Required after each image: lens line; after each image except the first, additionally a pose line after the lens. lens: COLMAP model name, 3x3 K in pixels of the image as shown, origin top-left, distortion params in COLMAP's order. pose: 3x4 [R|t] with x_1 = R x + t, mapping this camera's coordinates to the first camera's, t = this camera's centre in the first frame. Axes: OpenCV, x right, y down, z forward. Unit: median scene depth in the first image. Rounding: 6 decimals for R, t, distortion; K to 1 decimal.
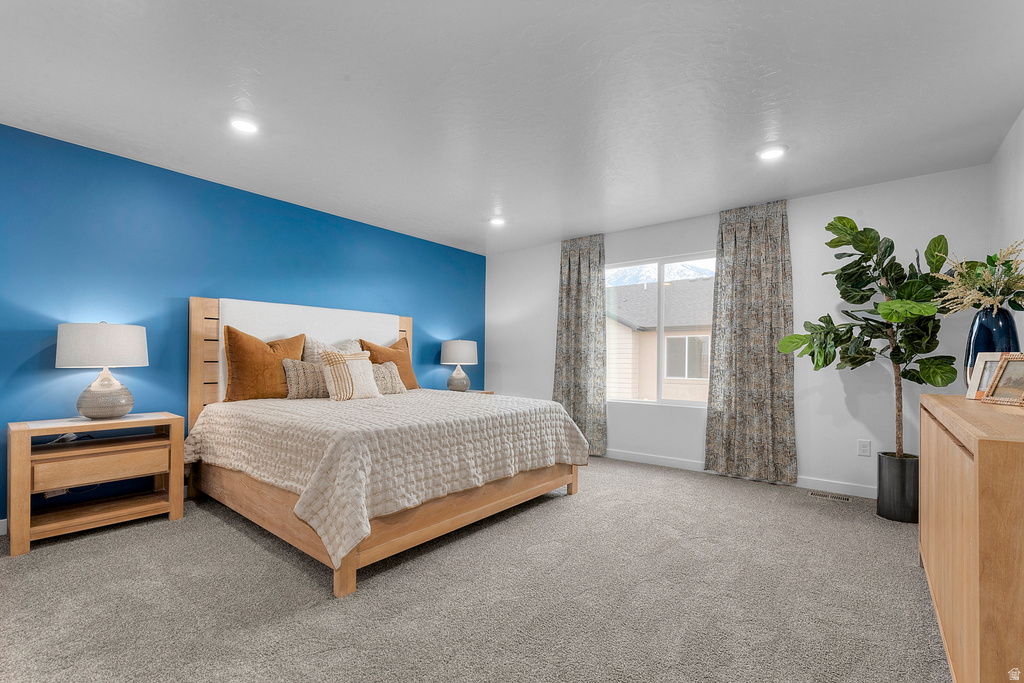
lens RADIAL K [[445.3, 0, 510.4], [0, 445.3, 345.5], [0, 0, 1]] dist [0.000642, -0.000026]
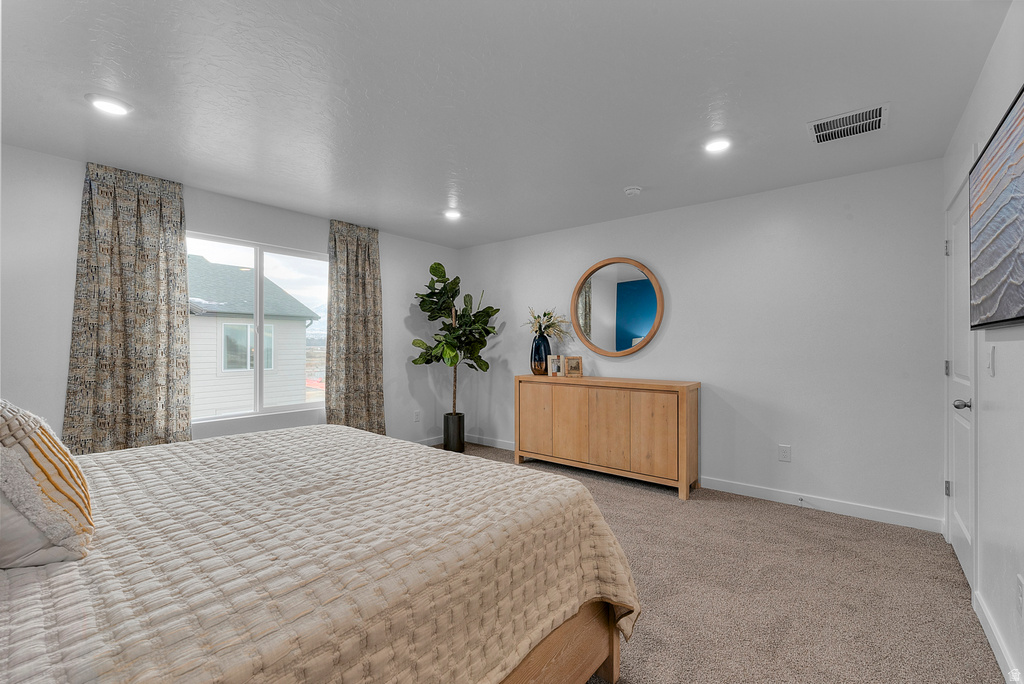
lens RADIAL K [[442.0, 0, 509.5], [0, 442.0, 345.1], [0, 0, 1]] dist [-0.000828, -0.000060]
pose [[-0.002244, -0.002519, 0.999994, -0.568773], [-0.021439, 0.999767, 0.002470, -0.015711], [-0.999768, -0.021433, -0.002297, 0.578012]]
